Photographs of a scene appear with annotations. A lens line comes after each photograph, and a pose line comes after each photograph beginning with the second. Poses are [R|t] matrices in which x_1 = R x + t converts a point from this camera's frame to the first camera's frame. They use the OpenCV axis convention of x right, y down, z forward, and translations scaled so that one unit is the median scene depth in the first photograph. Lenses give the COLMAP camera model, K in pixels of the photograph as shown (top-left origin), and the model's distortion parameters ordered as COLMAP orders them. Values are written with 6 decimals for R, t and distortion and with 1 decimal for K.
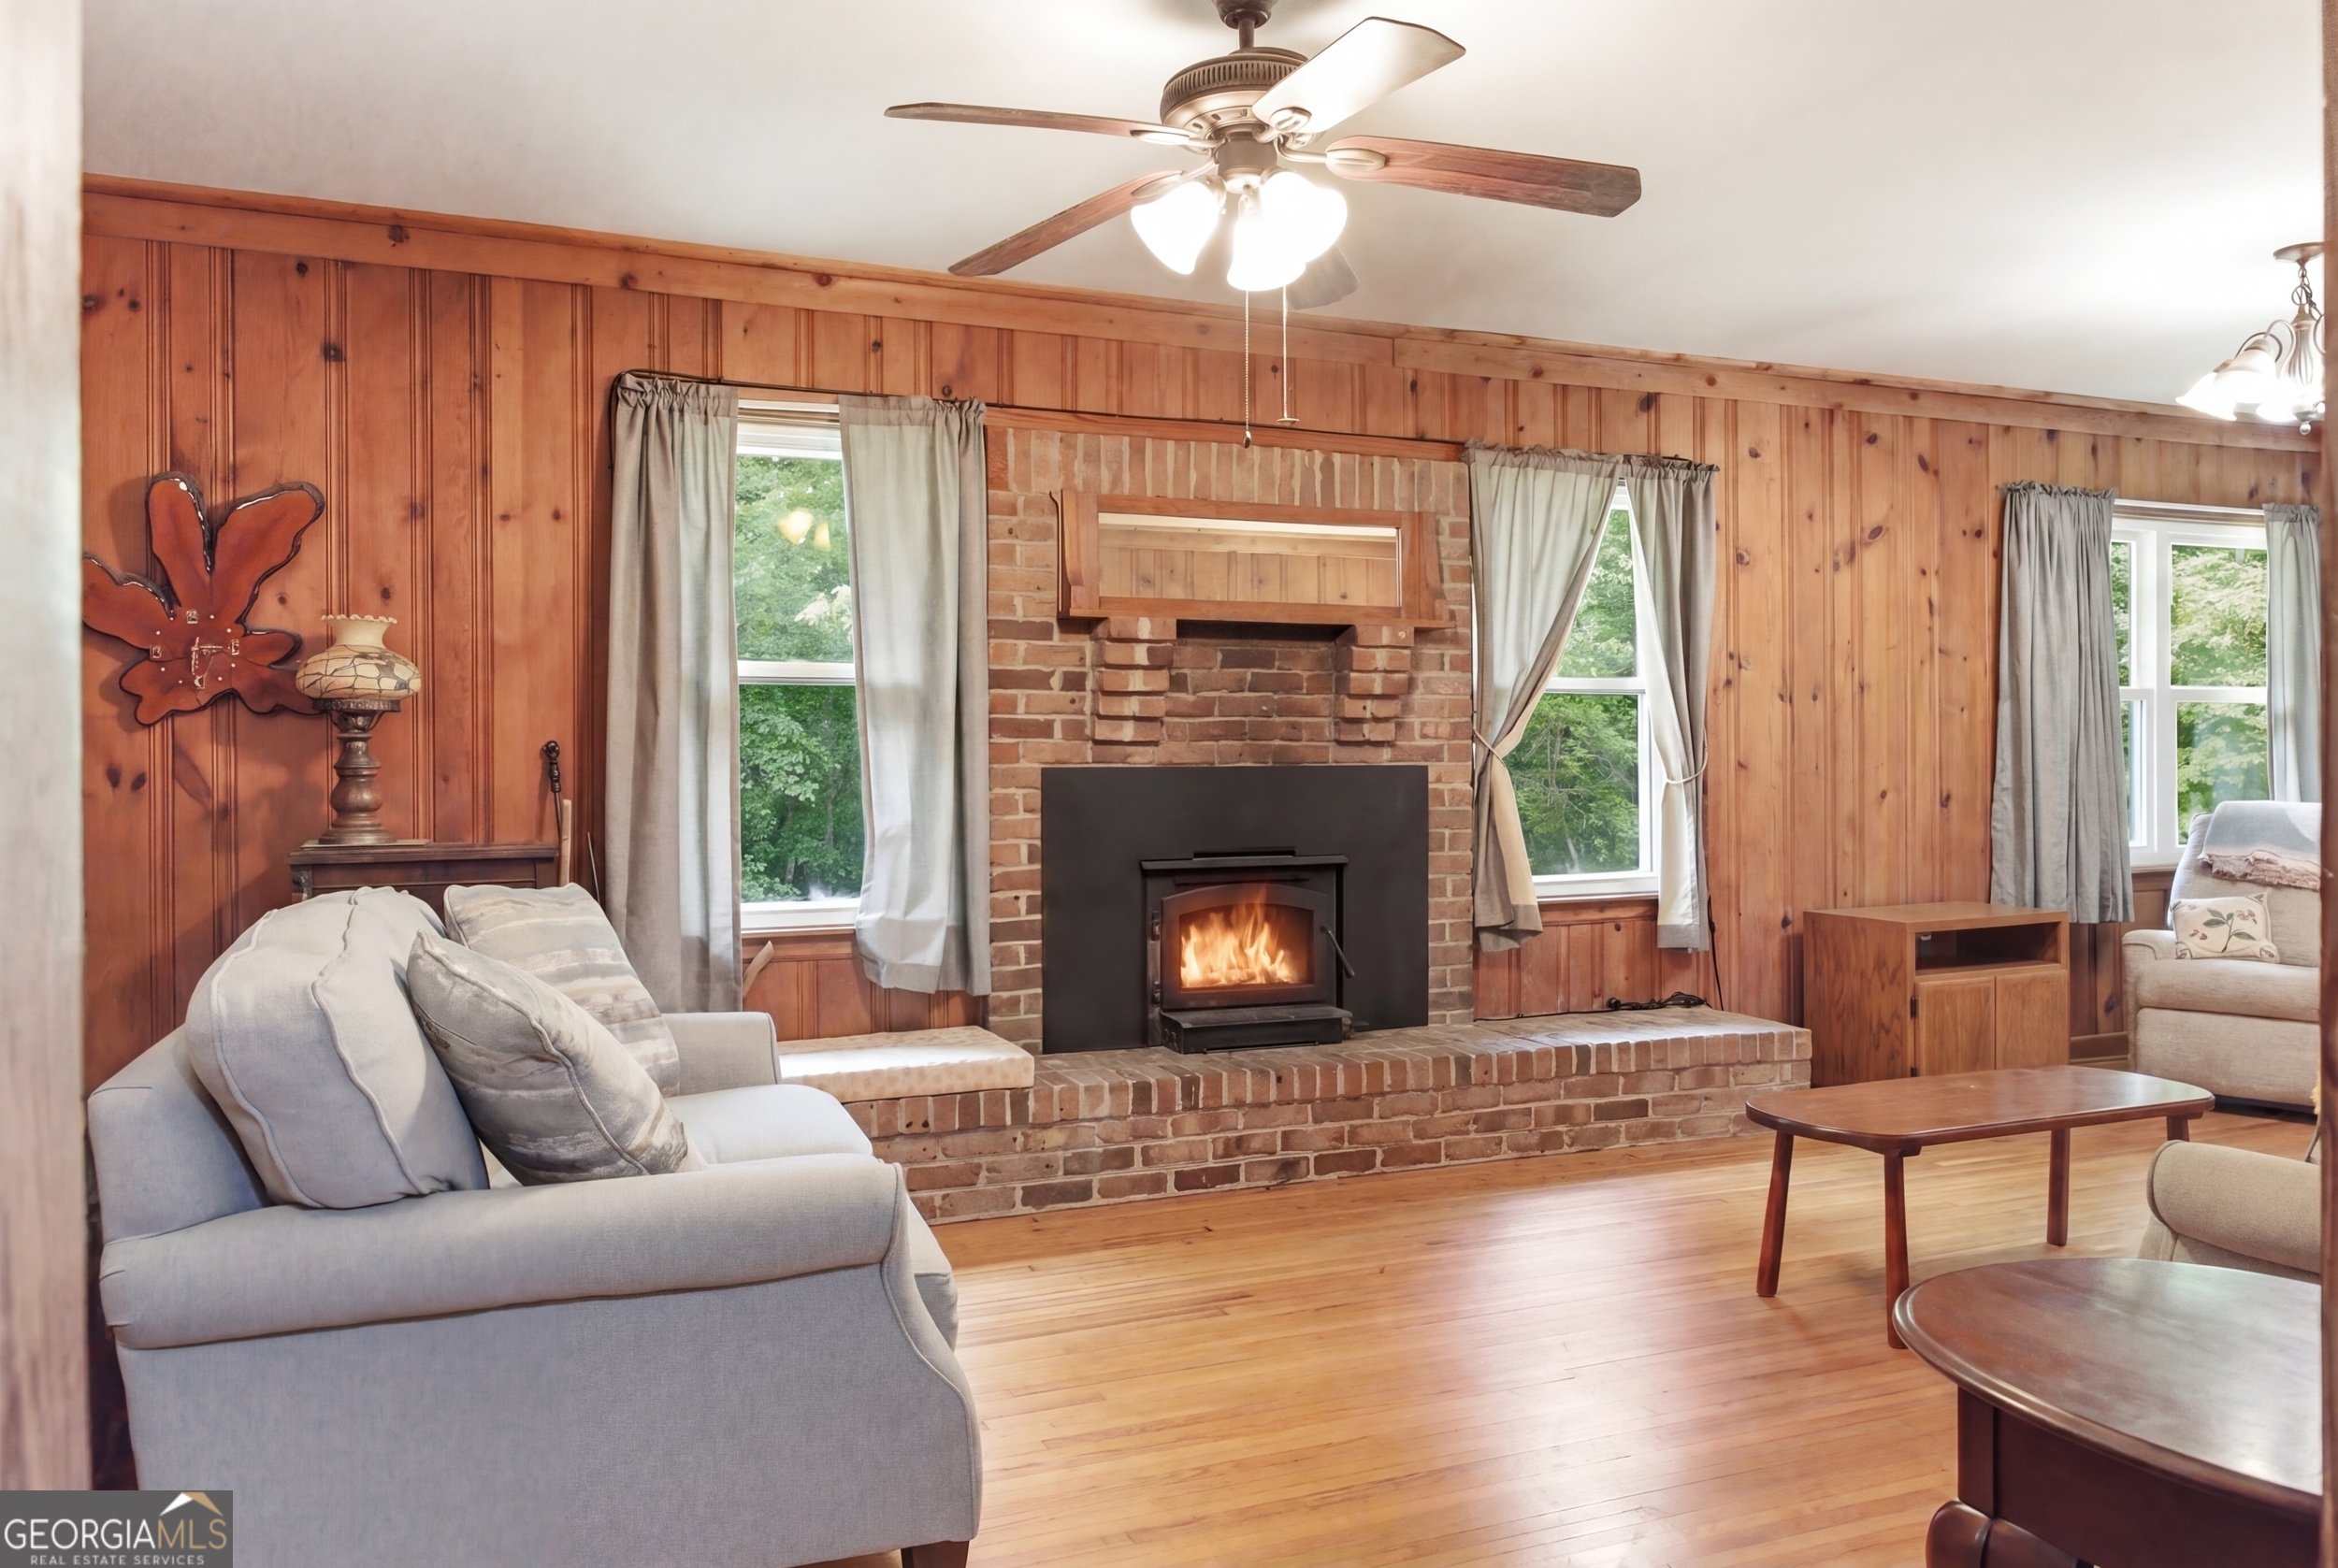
lens RADIAL K [[1608.3, 0, 1166.3], [0, 1608.3, 765.3], [0, 0, 1]] dist [-0.000800, 0.021133]
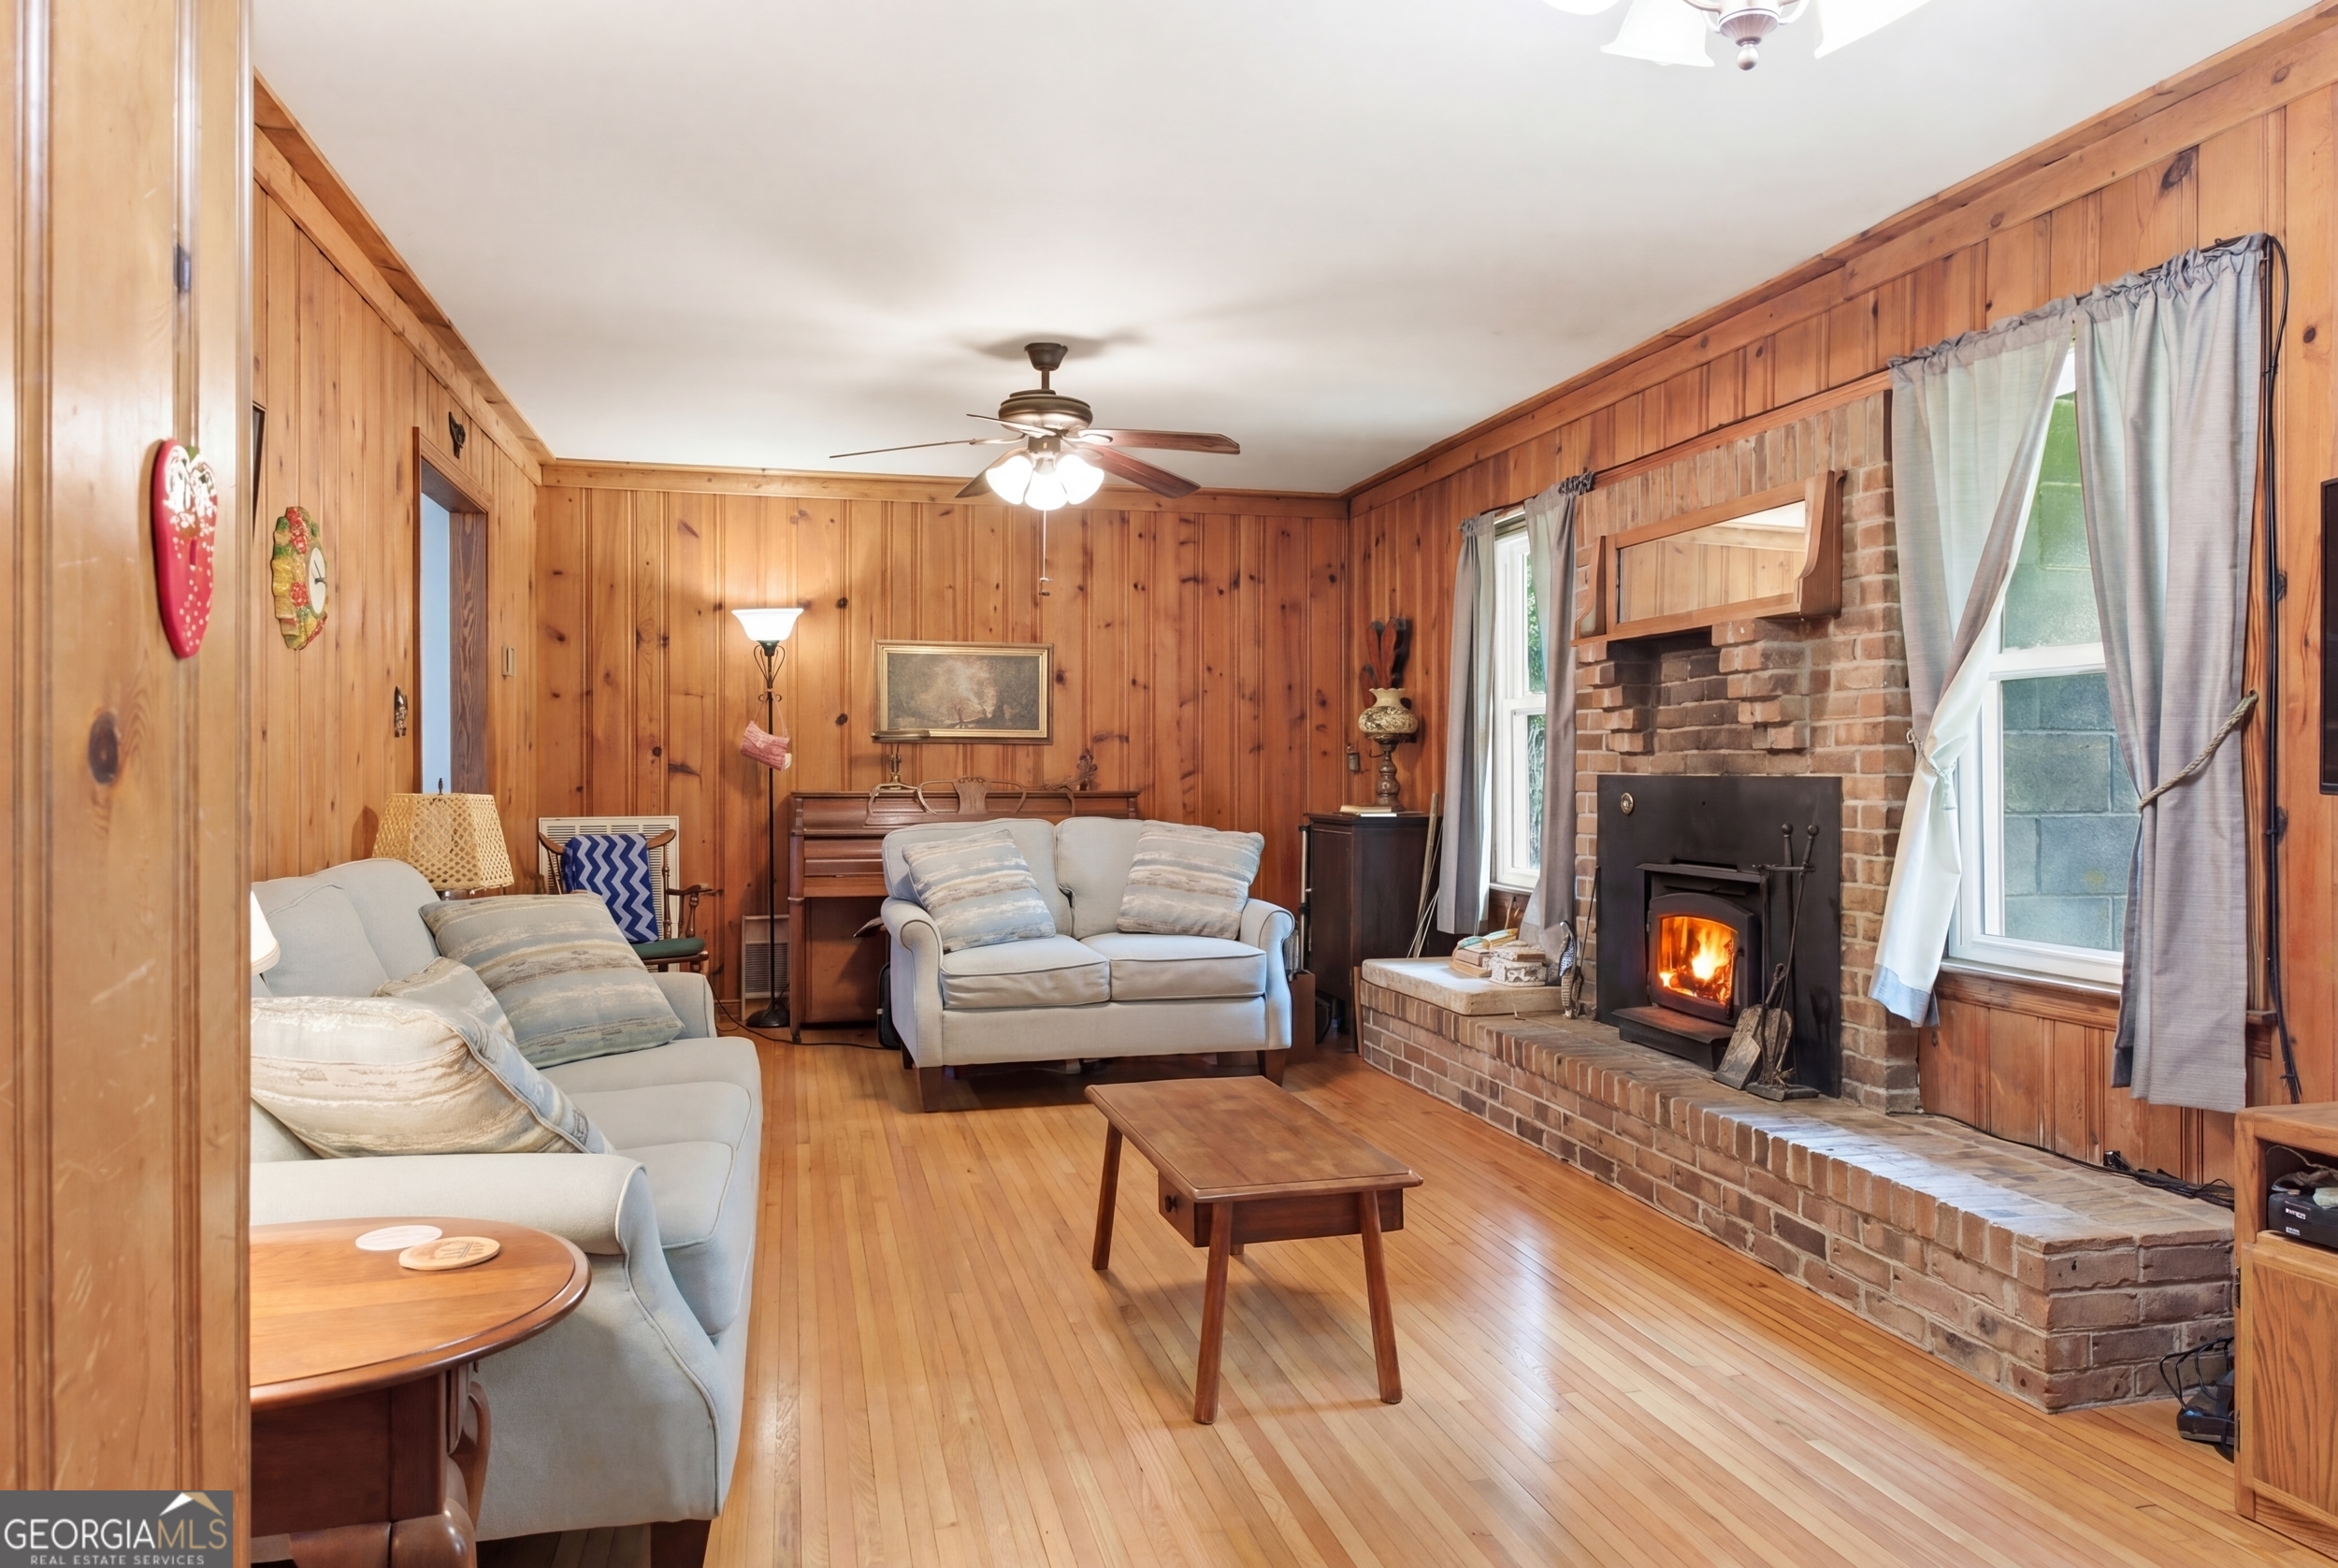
lens RADIAL K [[1608.3, 0, 1166.3], [0, 1608.3, 765.3], [0, 0, 1]] dist [-0.000800, 0.021133]
pose [[-0.159802, 0.000816, -0.987149, 1.089958], [-0.006205, 0.999979, 0.001831, -0.005705], [0.987130, 0.006418, -0.159794, 0.836635]]
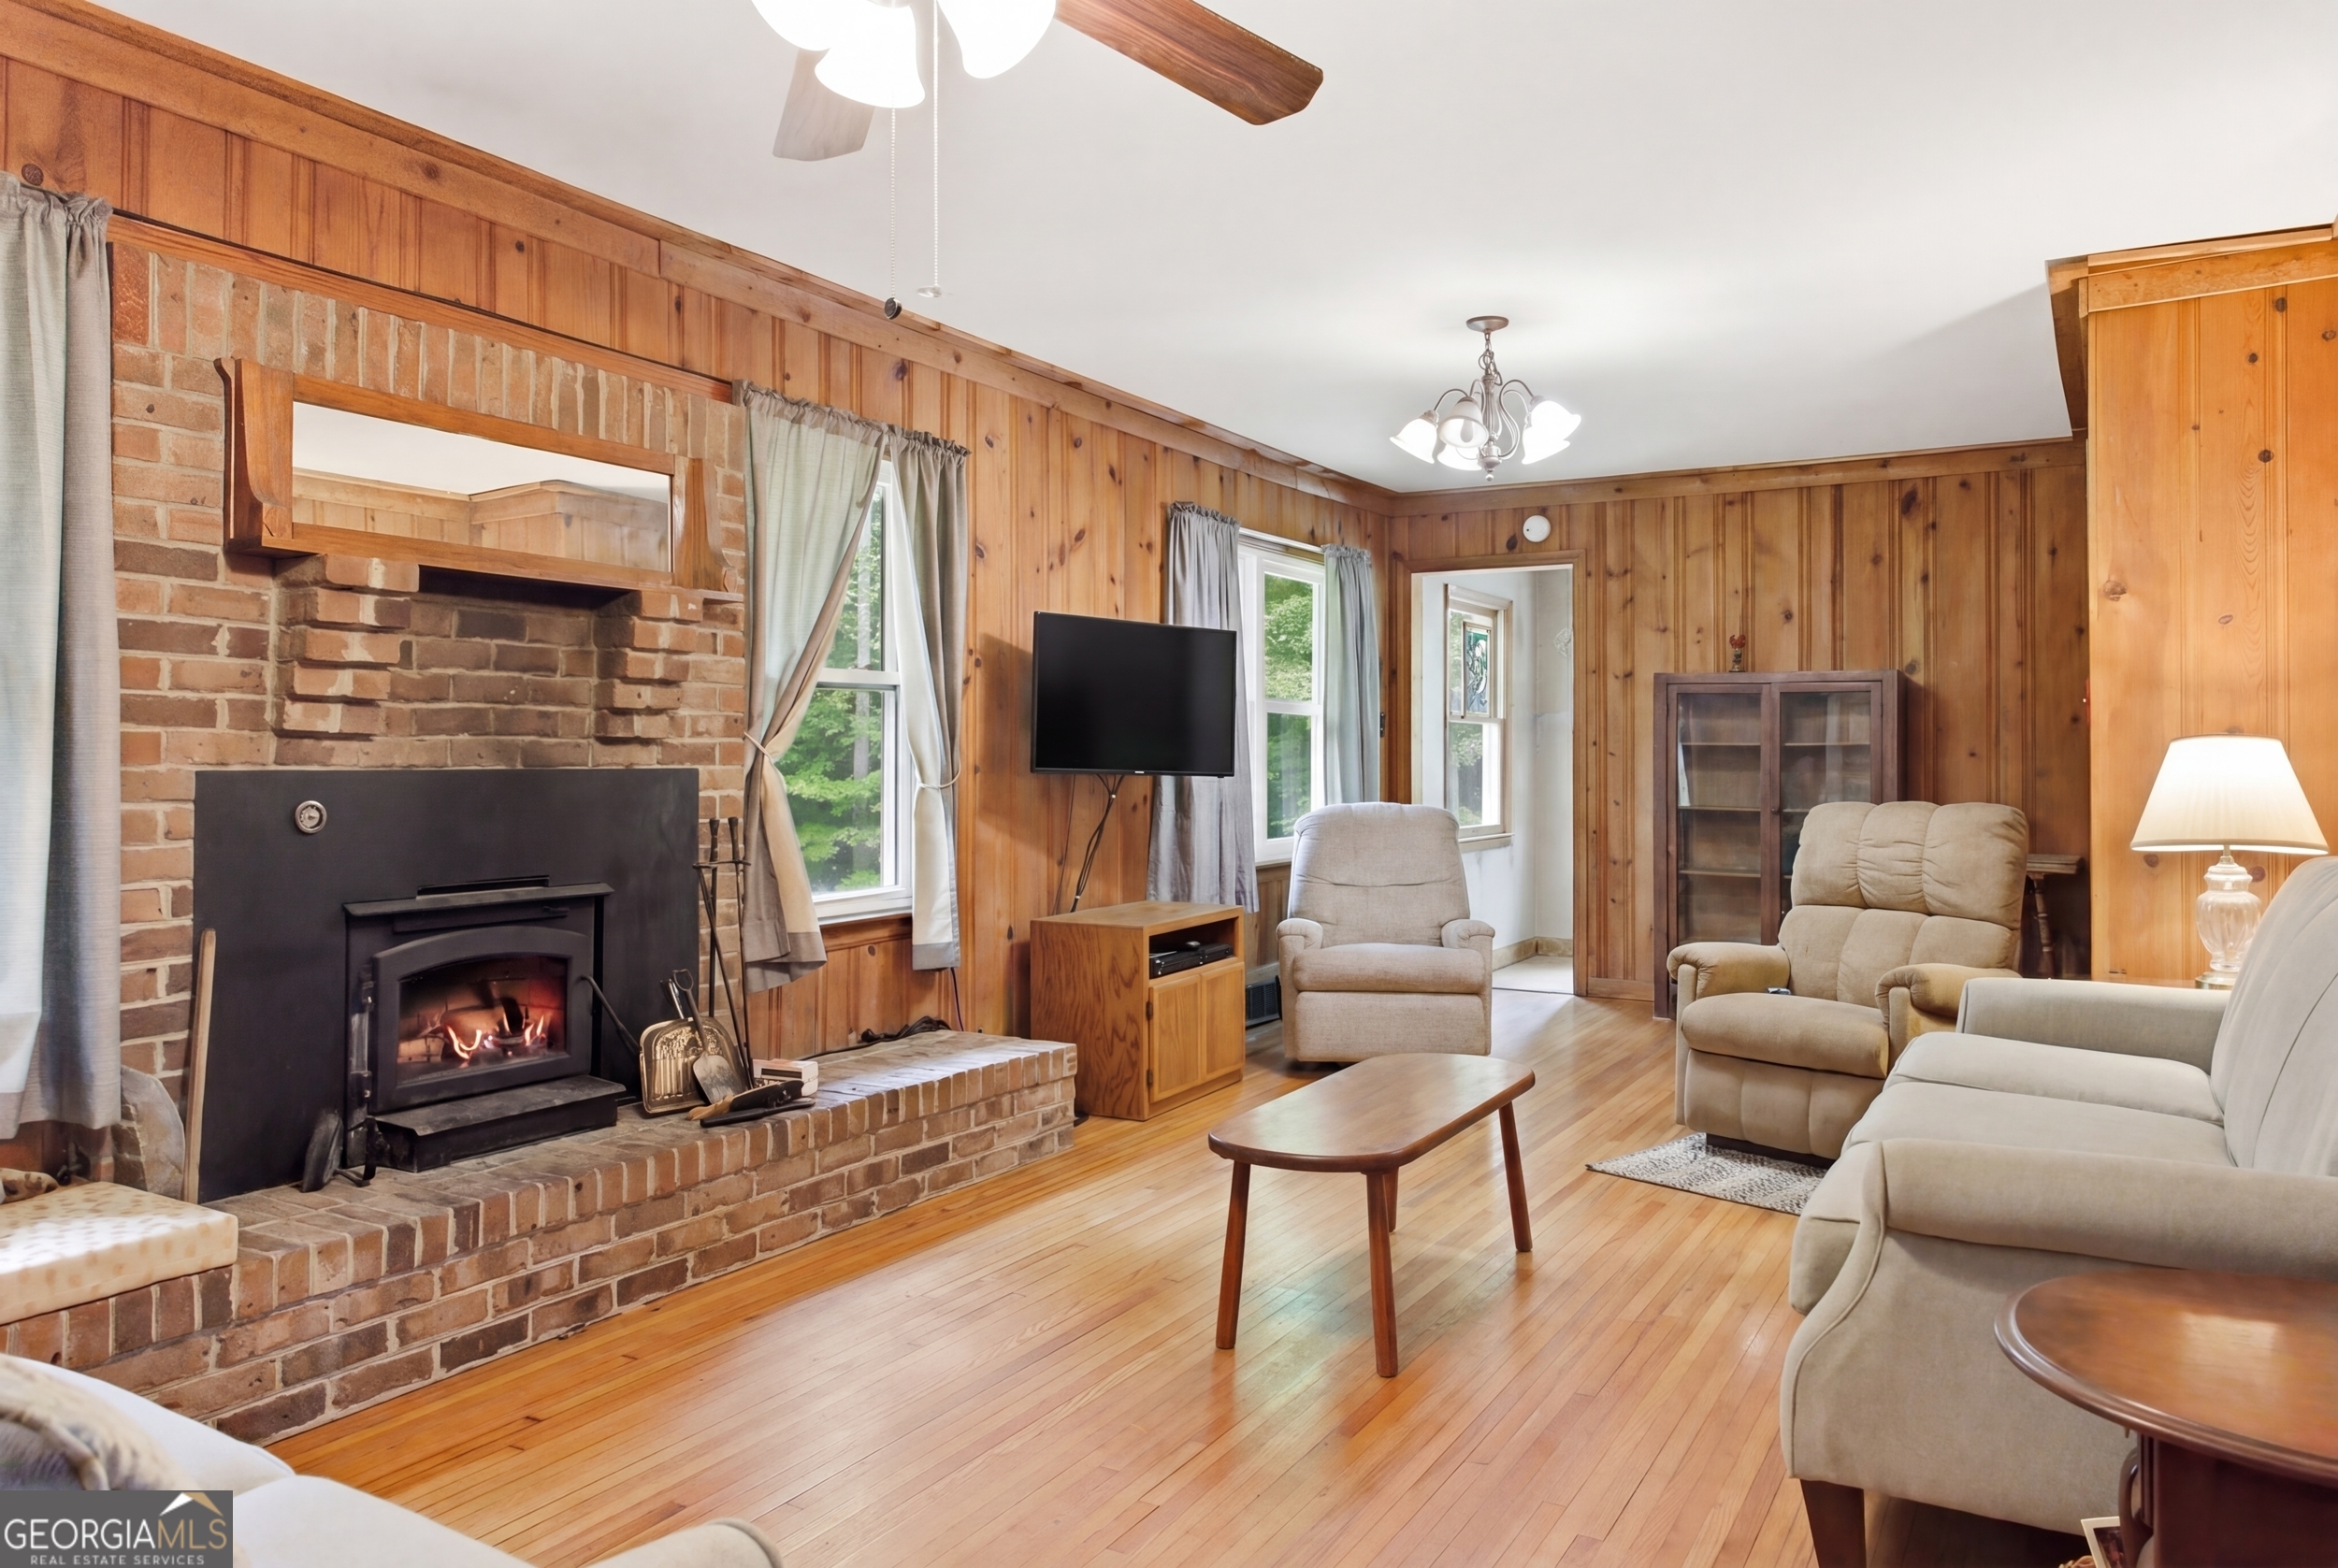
lens RADIAL K [[1635.8, 0, 1172.1], [0, 1635.8, 740.5], [0, 0, 1]] dist [0.037358, -0.028361]
pose [[0.786671, 0.012357, 0.617248, -0.173283], [-0.001190, 0.999828, -0.018500, 0.000986], [-0.617371, 0.013819, 0.786551, 0.205573]]
